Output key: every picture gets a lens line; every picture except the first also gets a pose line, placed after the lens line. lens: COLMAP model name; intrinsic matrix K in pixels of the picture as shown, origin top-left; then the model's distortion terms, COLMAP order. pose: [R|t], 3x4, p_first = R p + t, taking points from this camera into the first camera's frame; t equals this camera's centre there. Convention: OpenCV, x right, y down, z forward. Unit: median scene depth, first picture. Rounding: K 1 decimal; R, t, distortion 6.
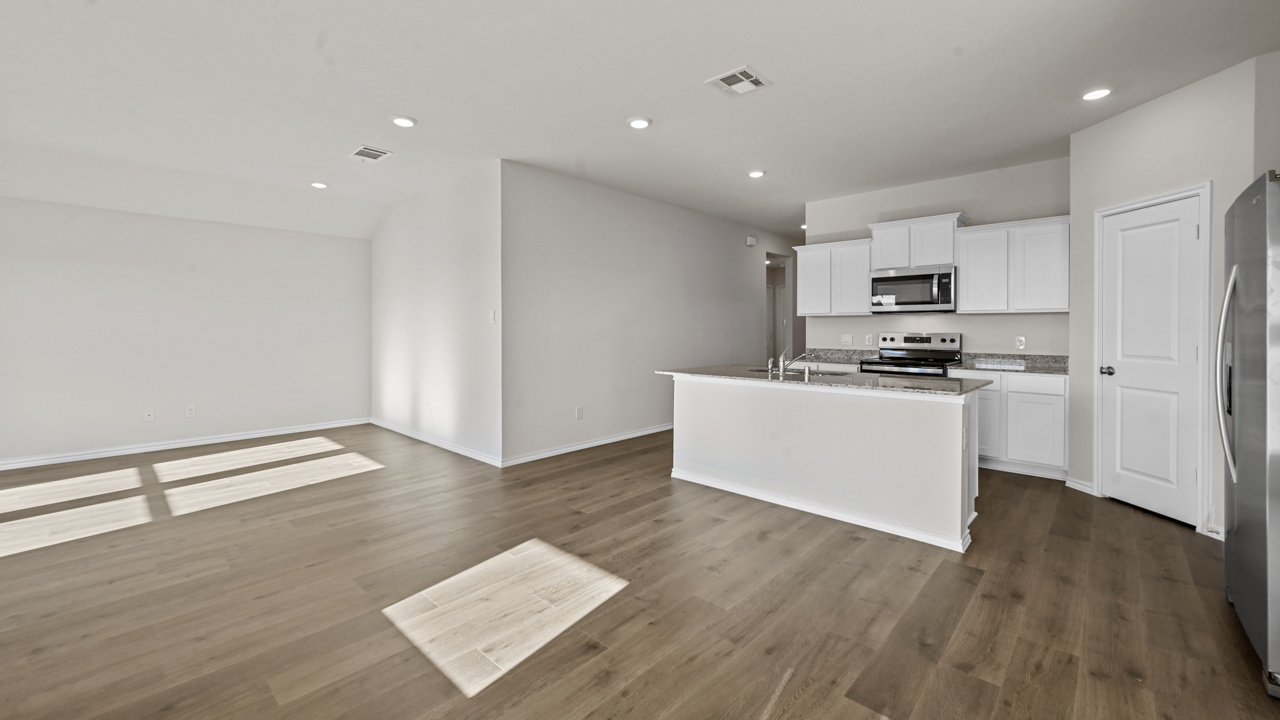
lens RADIAL K [[520.8, 0, 629.3], [0, 520.8, 327.0], [0, 0, 1]] dist [-0.001482, -0.000214]
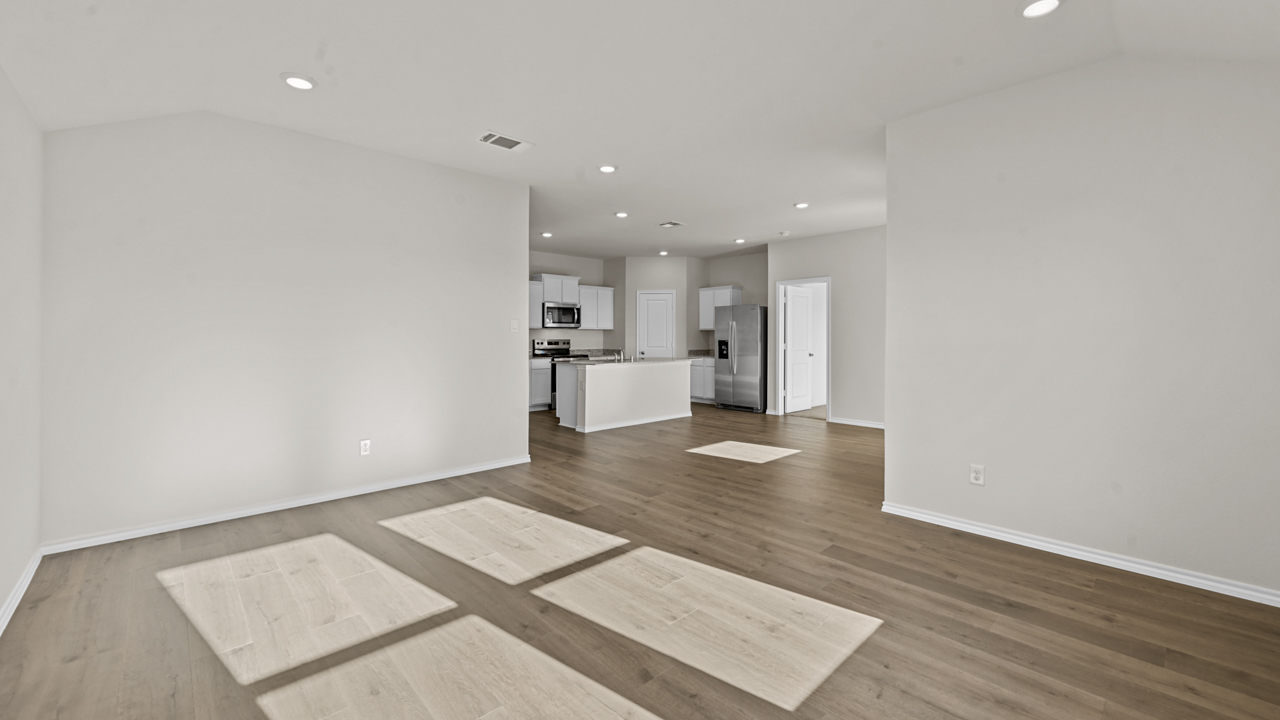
lens RADIAL K [[516.4, 0, 641.4], [0, 516.4, 332.4], [0, 0, 1]] dist [0.000077, 0.000089]
pose [[0.063662, 0.005788, 0.997955, -1.281527], [-0.004835, 0.999973, -0.005491, -0.004145], [-0.997960, -0.004476, 0.063688, 0.648766]]
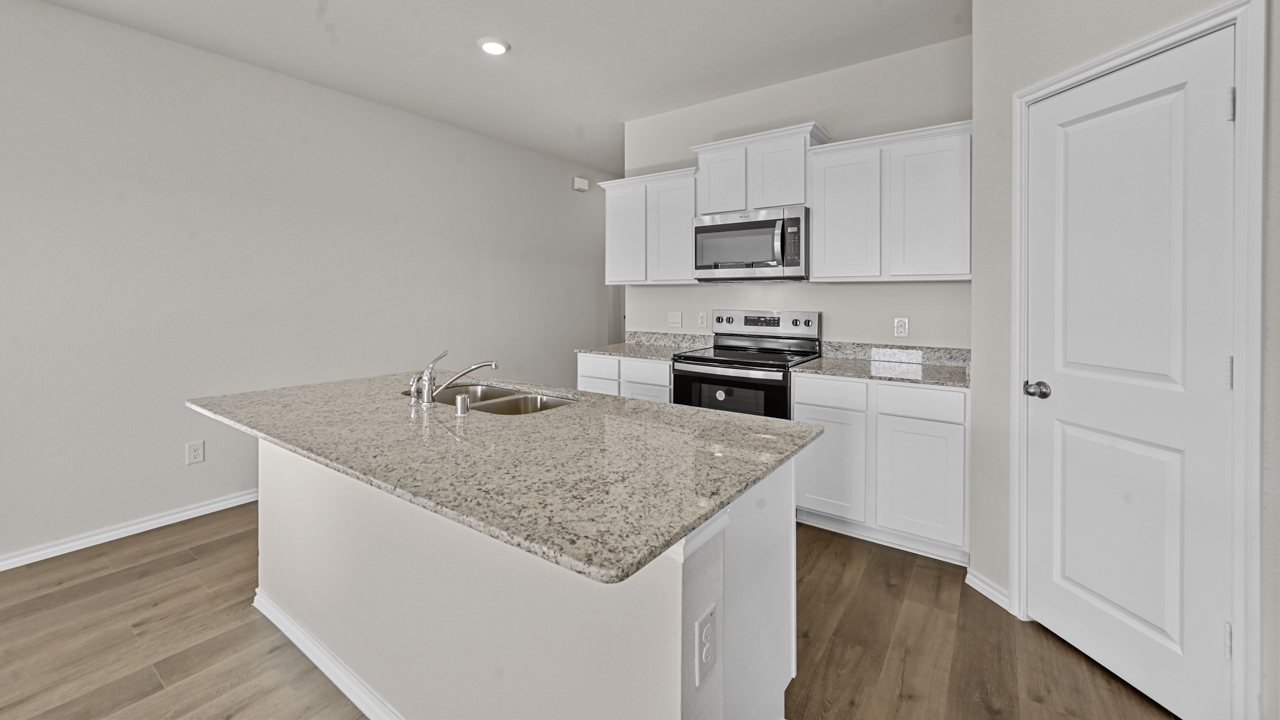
lens RADIAL K [[510.3, 0, 638.9], [0, 510.3, 293.5], [0, 0, 1]] dist [0.001693, 0.000079]
pose [[0.991467, -0.000710, 0.130354, 0.343086], [0.000727, 1.000000, -0.000083, -0.011807], [-0.130354, 0.000177, 0.991468, 0.410583]]
